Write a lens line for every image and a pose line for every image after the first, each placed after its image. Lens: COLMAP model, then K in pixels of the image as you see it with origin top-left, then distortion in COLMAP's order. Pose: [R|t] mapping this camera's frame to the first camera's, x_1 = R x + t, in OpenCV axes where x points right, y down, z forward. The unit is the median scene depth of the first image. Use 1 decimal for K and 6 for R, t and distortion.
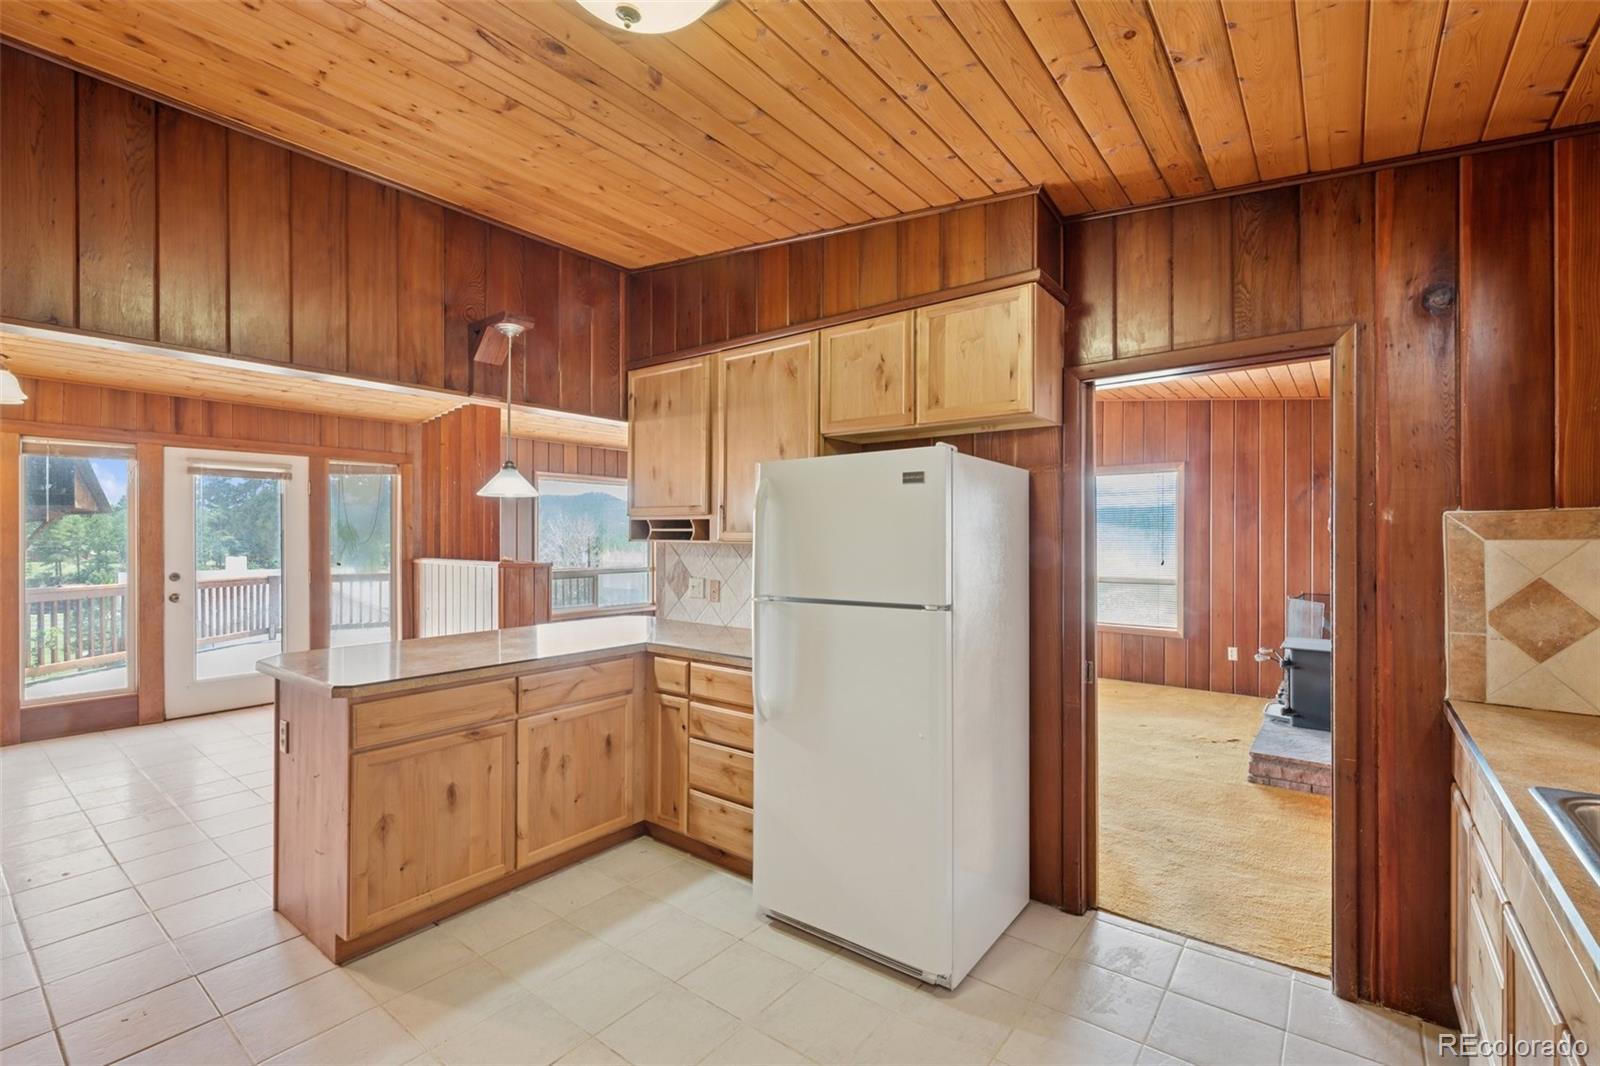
lens RADIAL K [[707.6, 0, 795.5], [0, 707.6, 541.3], [0, 0, 1]] dist [-0.001341, 0.000075]
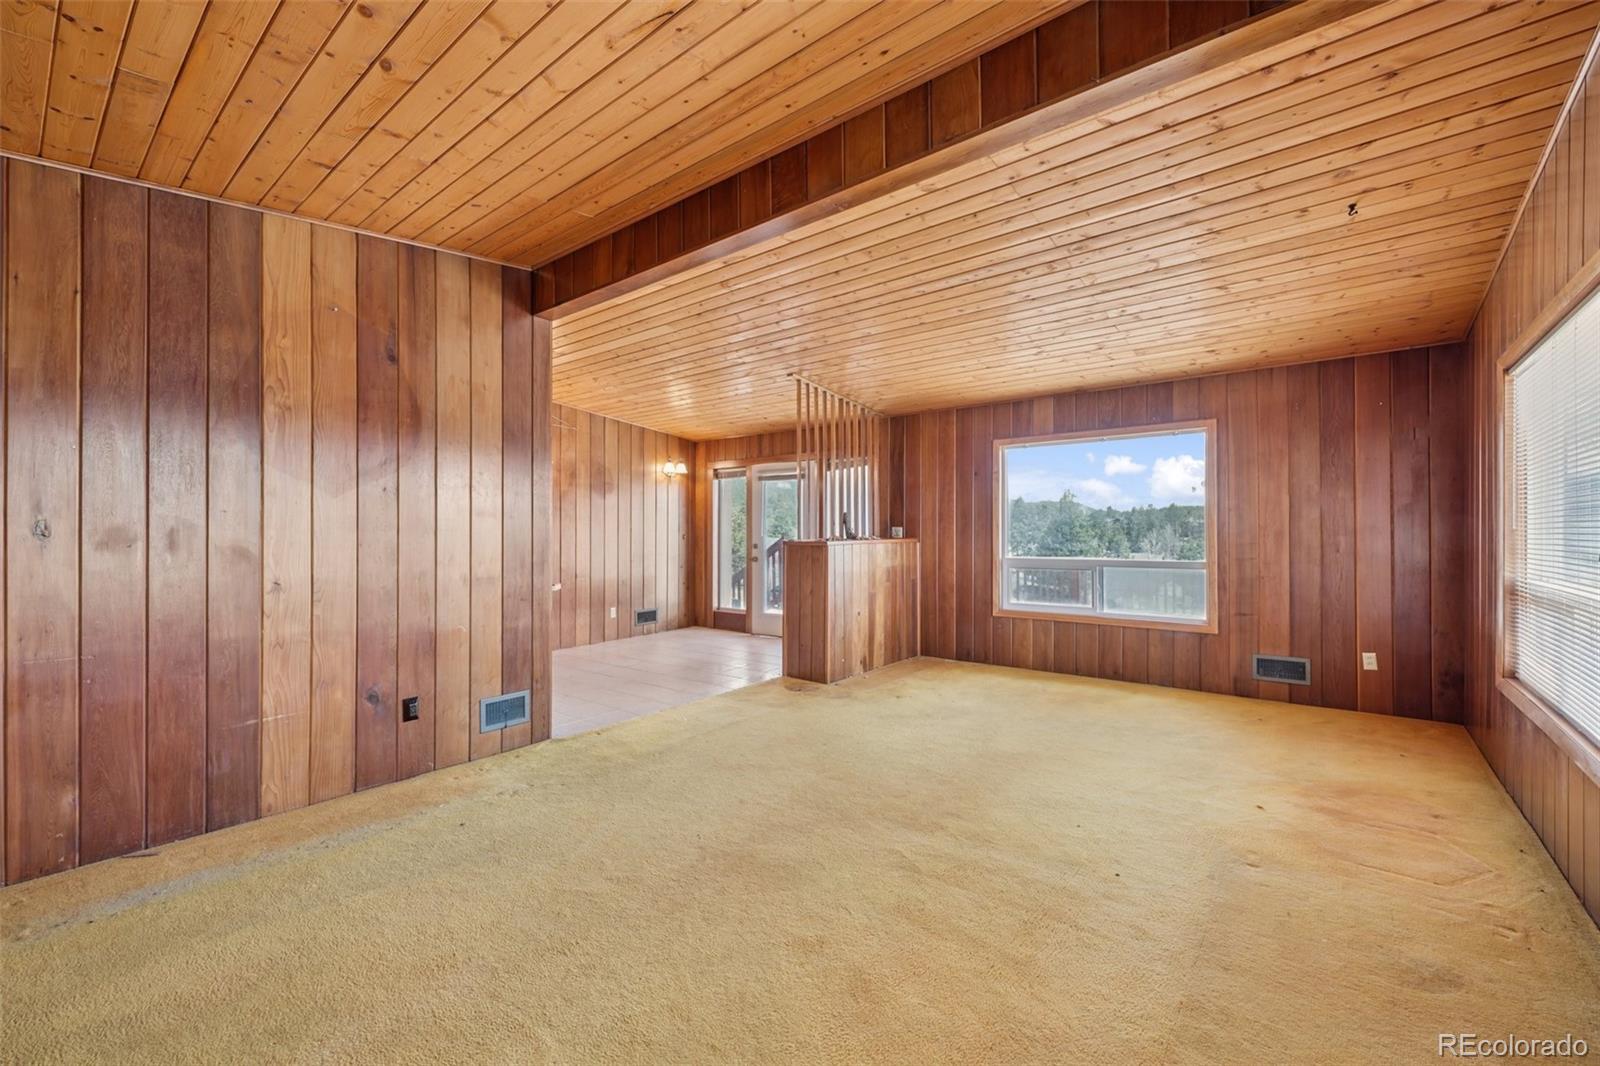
lens RADIAL K [[661.7, 0, 802.9], [0, 661.7, 536.9], [0, 0, 1]] dist [-0.000772, -0.000204]
pose [[-0.012594, 0.003744, -0.999914, 1.230296], [-0.001875, 0.999991, 0.003768, 0.045780], [0.999919, 0.001923, -0.012586, 2.182871]]
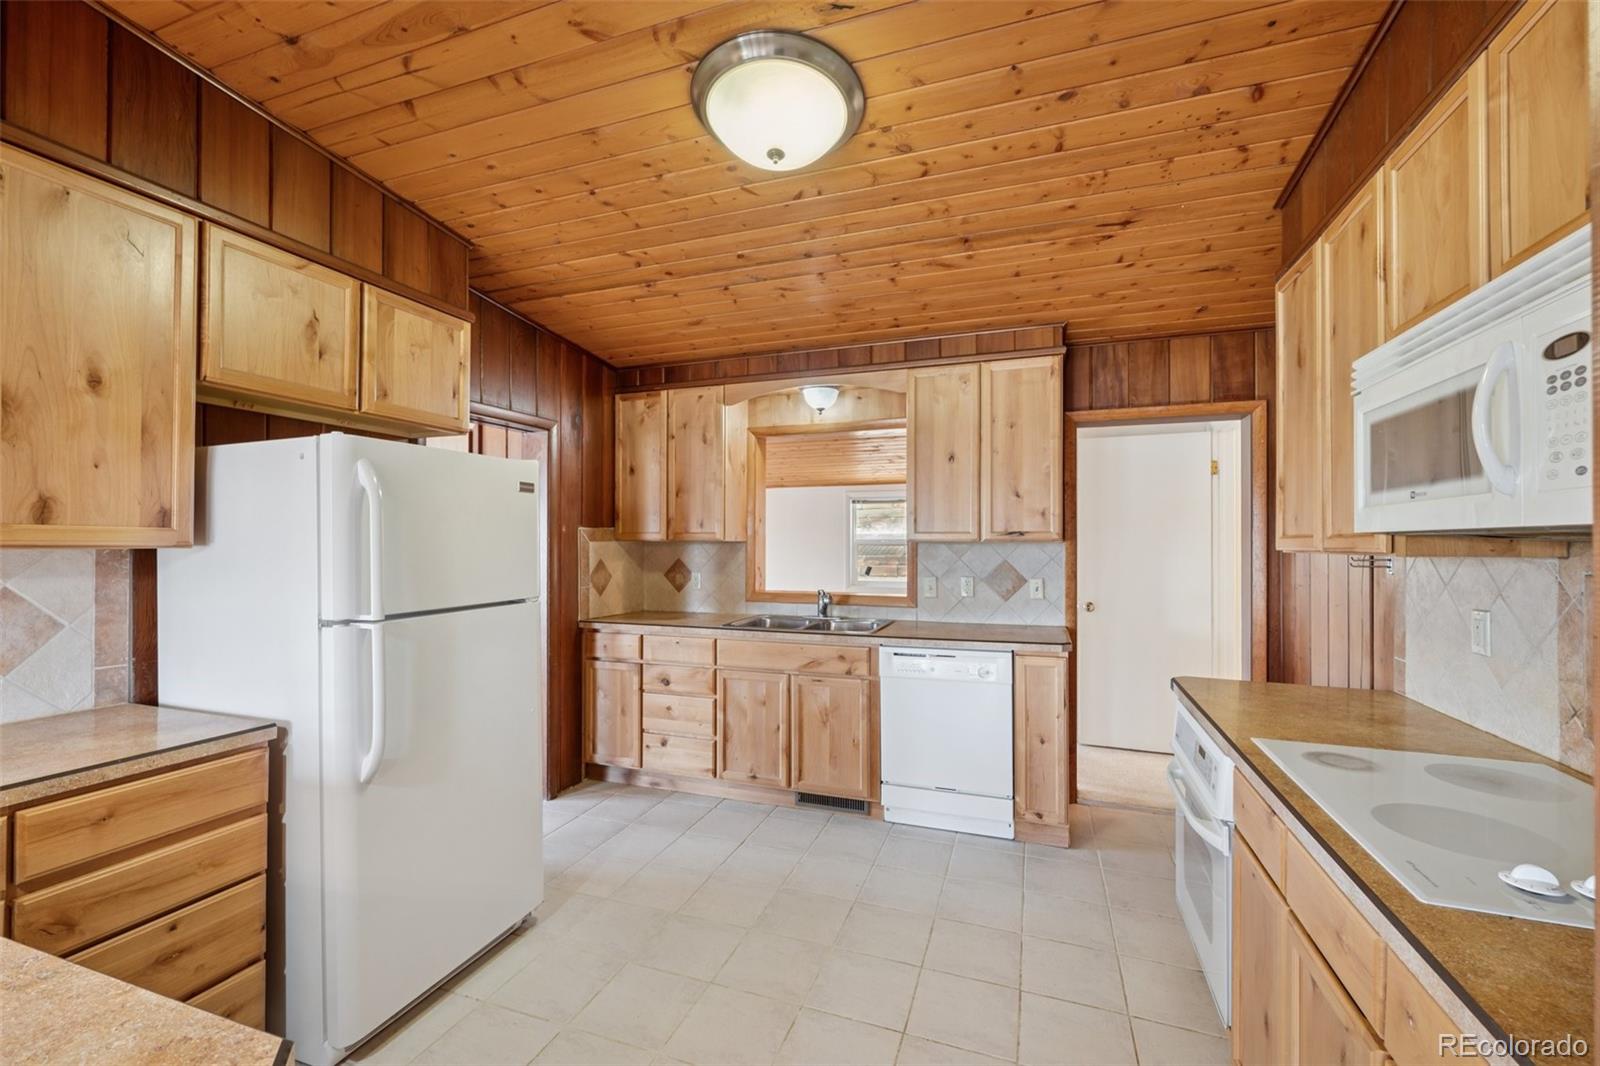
lens RADIAL K [[666.6, 0, 803.0], [0, 666.6, 542.5], [0, 0, 1]] dist [0.000813, 0.000048]
pose [[-0.311372, -0.001979, 0.950286, -0.804382], [0.002362, 0.999993, 0.002857, -0.002426], [-0.950285, 0.003134, -0.311365, 0.739631]]
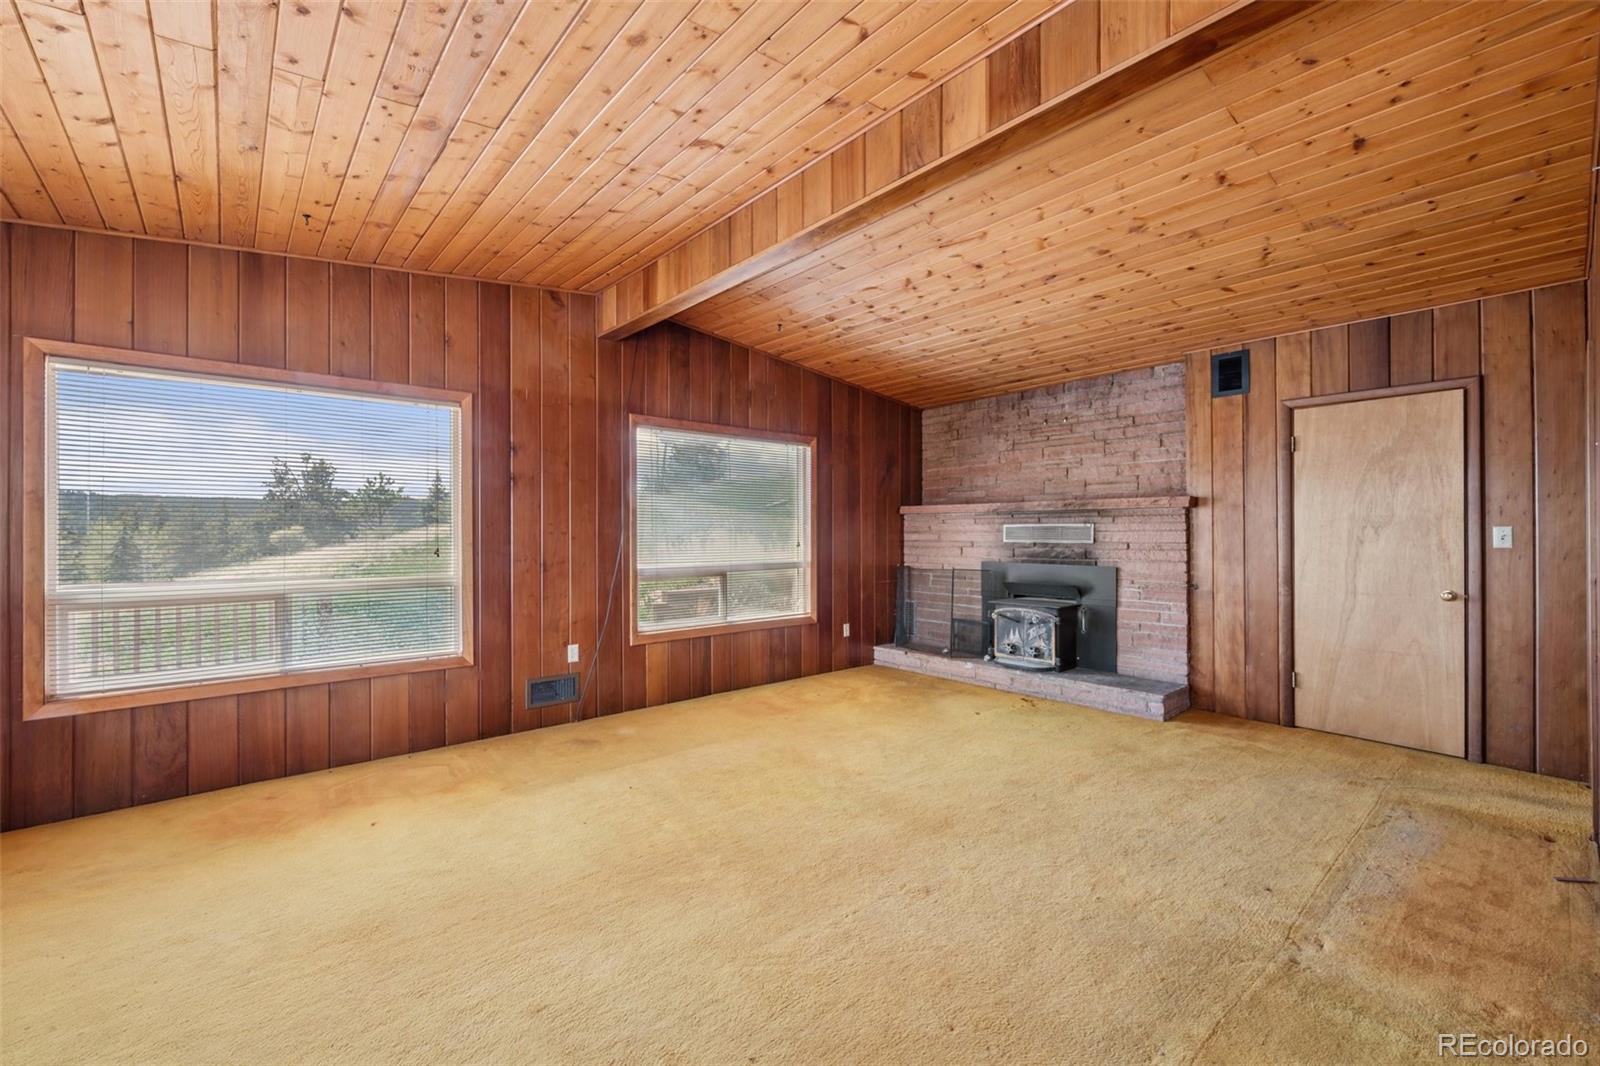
lens RADIAL K [[660.2, 0, 800.0], [0, 660.2, 533.0], [0, 0, 1]] dist [0.001011, 0.000054]
pose [[0.190624, -0.004139, 0.981654, -0.789641], [0.009223, 0.999955, 0.002425, 0.036527], [-0.981620, 0.008591, 0.190654, 2.049656]]
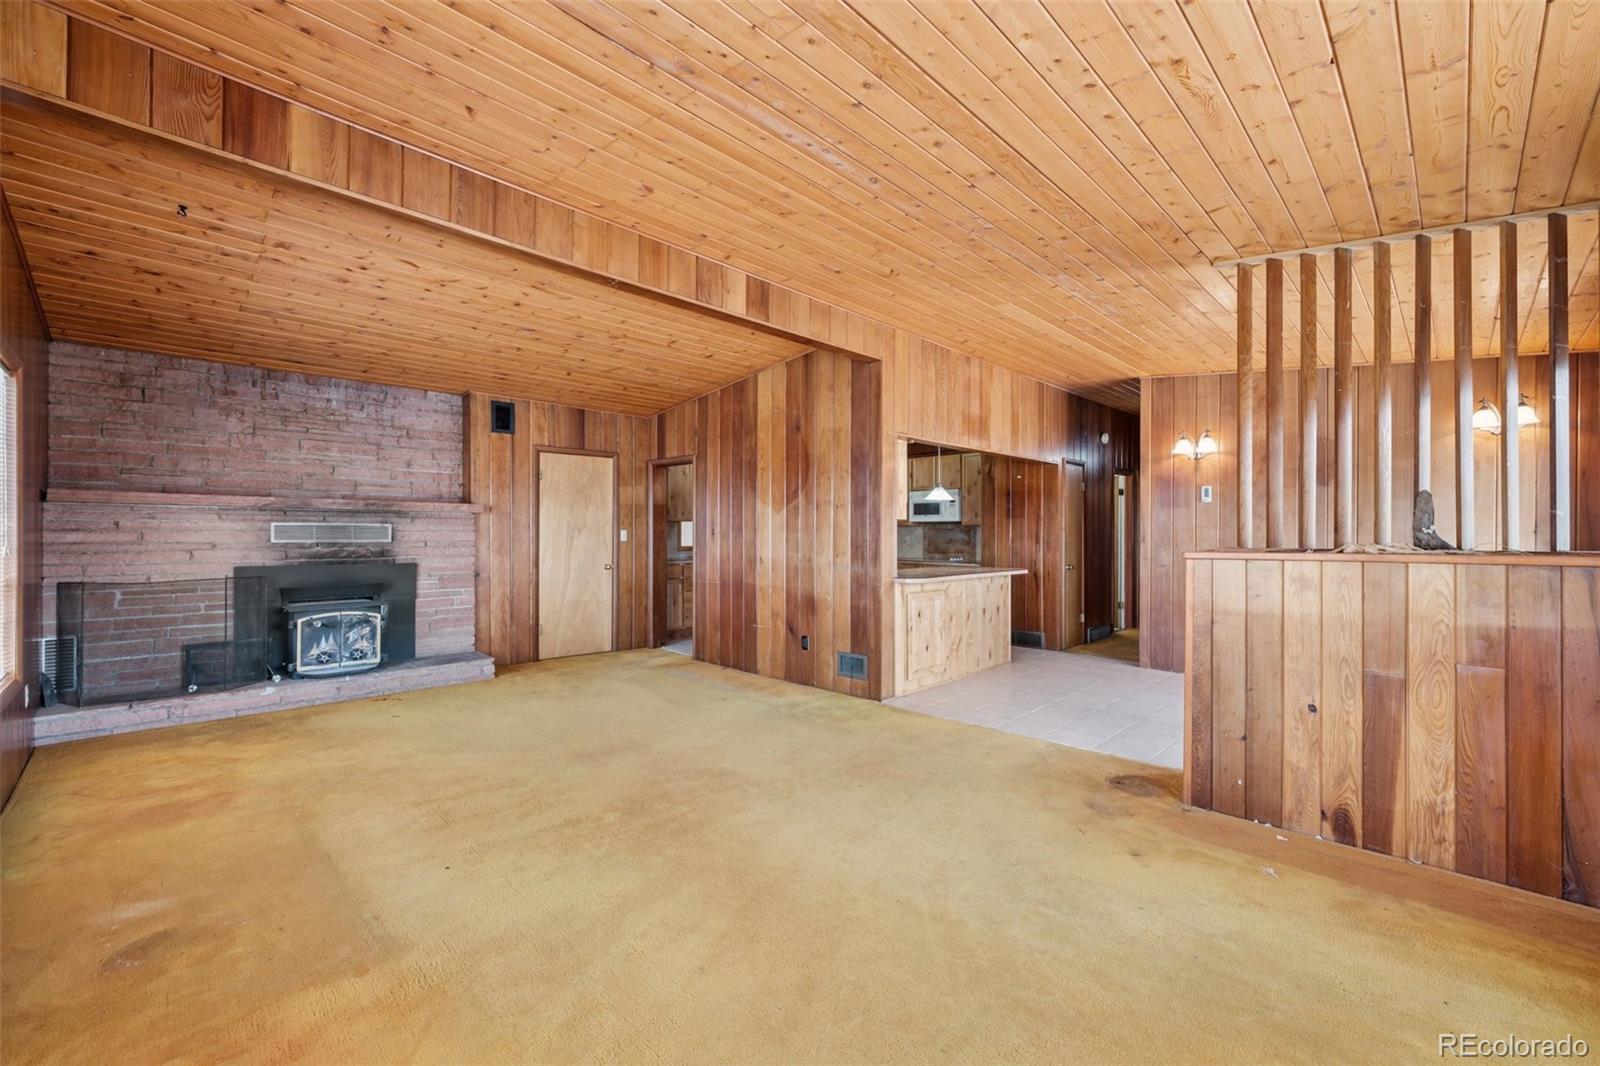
lens RADIAL K [[660.2, 0, 800.0], [0, 660.2, 533.0], [0, 0, 1]] dist [0.001011, 0.000054]
pose [[-0.992244, -0.006147, 0.124152, -0.259437], [-0.005498, 0.999969, 0.005572, 0.032036], [-0.124183, 0.004846, -0.992248, 3.438567]]
